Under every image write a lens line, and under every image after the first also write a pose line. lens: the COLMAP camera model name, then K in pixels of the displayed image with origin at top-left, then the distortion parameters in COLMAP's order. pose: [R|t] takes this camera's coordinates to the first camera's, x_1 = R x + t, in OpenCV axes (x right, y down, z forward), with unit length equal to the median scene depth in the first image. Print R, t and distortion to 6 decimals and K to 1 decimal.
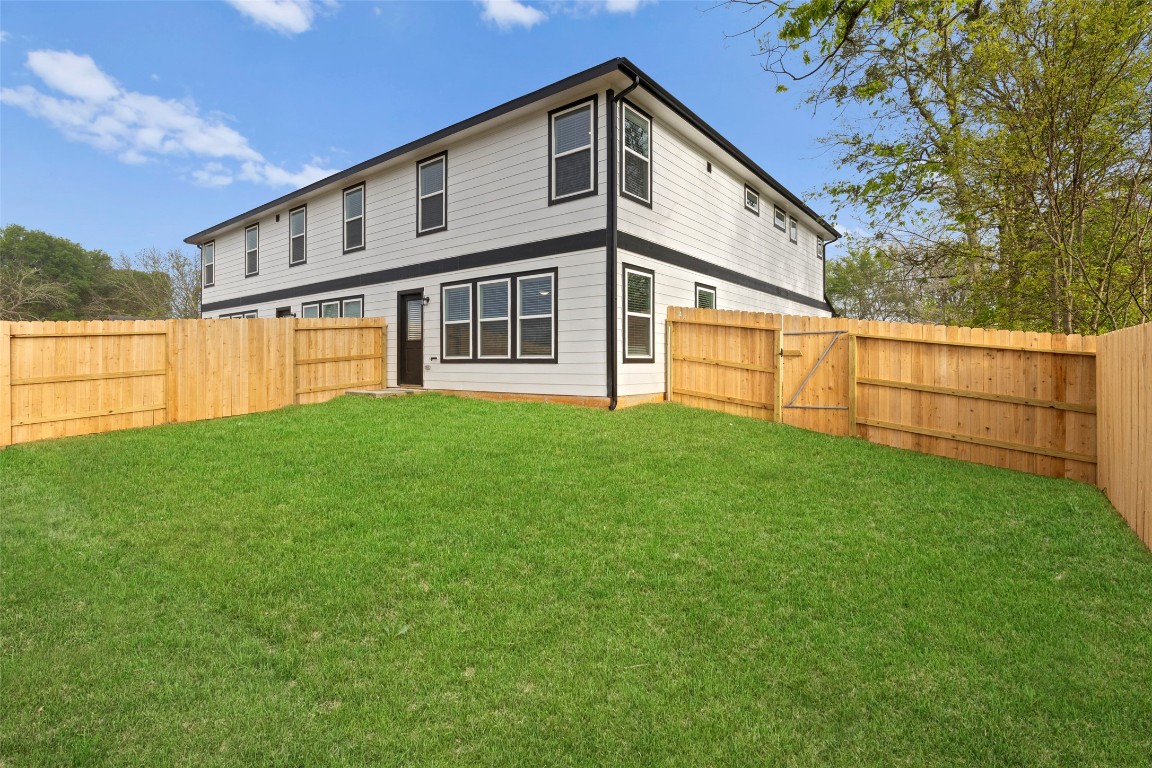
lens RADIAL K [[528.9, 0, 576.0], [0, 528.9, 384.0], [0, 0, 1]] dist [0.001404, 0.000168]
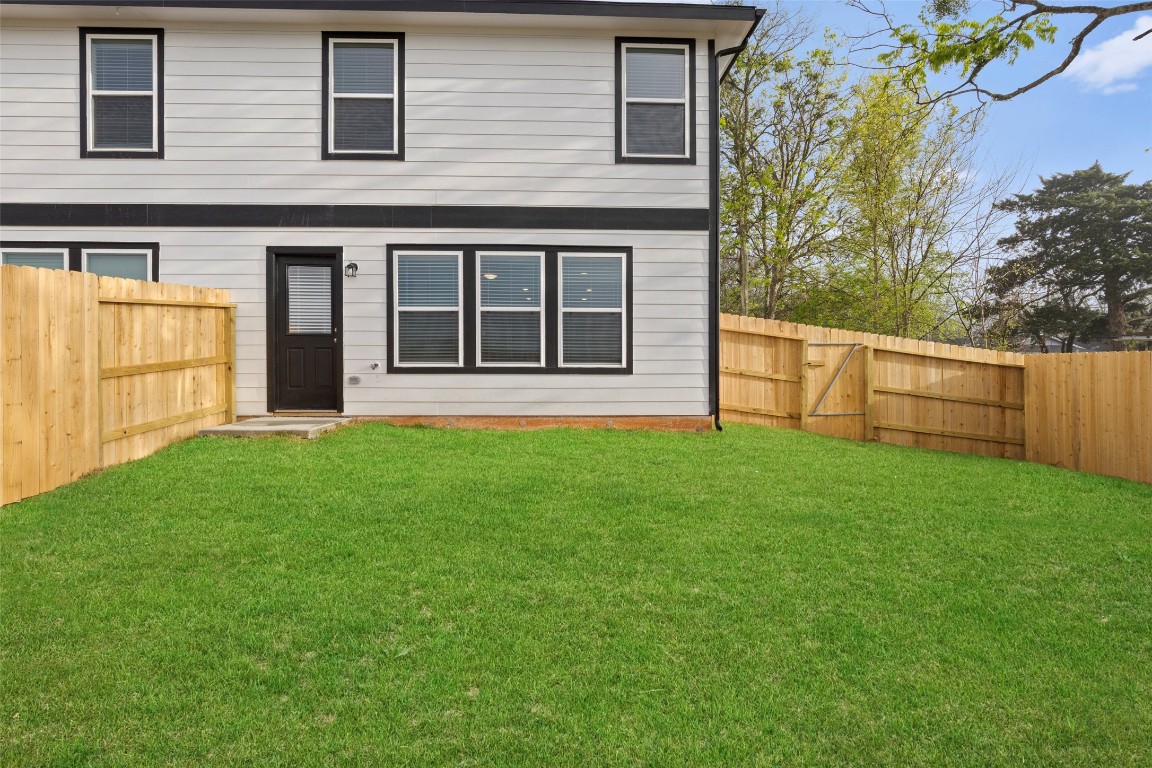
lens RADIAL K [[530.4, 0, 571.5], [0, 530.4, 387.5], [0, 0, 1]] dist [-0.001173, 0.000112]
pose [[0.777248, -0.021828, 0.628816, -0.578899], [0.023434, 0.999709, 0.005737, -0.025786], [-0.628758, 0.010277, 0.777533, 0.460751]]
